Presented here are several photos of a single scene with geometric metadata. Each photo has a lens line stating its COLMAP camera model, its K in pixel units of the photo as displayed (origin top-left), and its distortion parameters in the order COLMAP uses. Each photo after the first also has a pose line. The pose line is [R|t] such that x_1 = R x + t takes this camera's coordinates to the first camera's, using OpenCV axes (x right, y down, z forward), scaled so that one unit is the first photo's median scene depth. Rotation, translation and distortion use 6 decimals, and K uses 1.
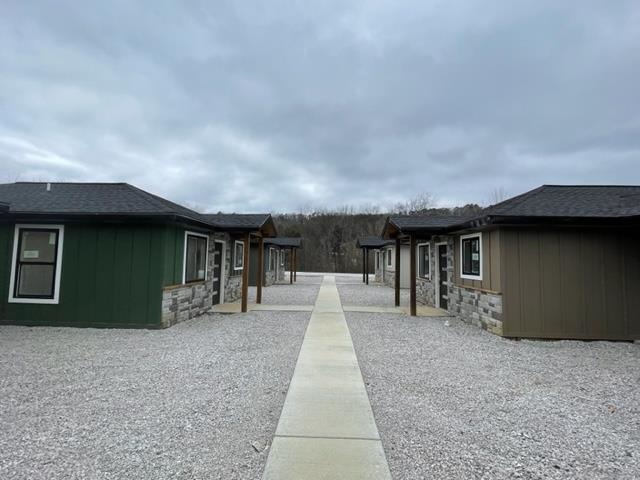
lens RADIAL K [[301.8, 0, 319.0], [0, 301.8, 242.8], [0, 0, 1]] dist [0.002934, 0.000435]
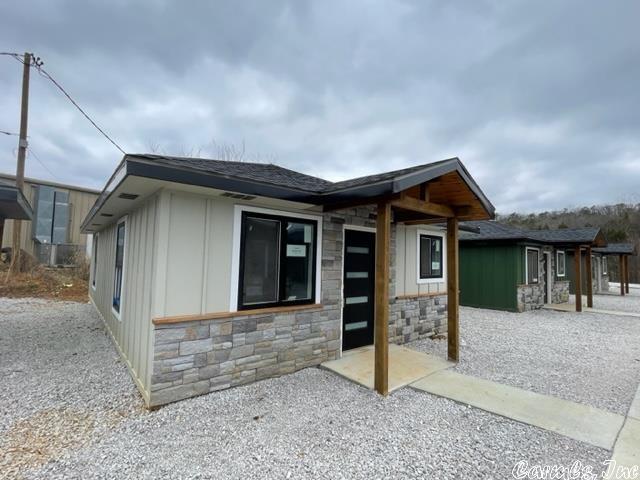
lens RADIAL K [[301.8, 0, 319.0], [0, 301.8, 242.8], [0, 0, 1]] dist [0.002934, 0.000435]
pose [[0.661671, -0.018575, -0.749564, -0.018516], [0.013293, 0.999827, -0.013042, -0.038427], [0.749677, -0.001334, 0.661803, -0.480746]]
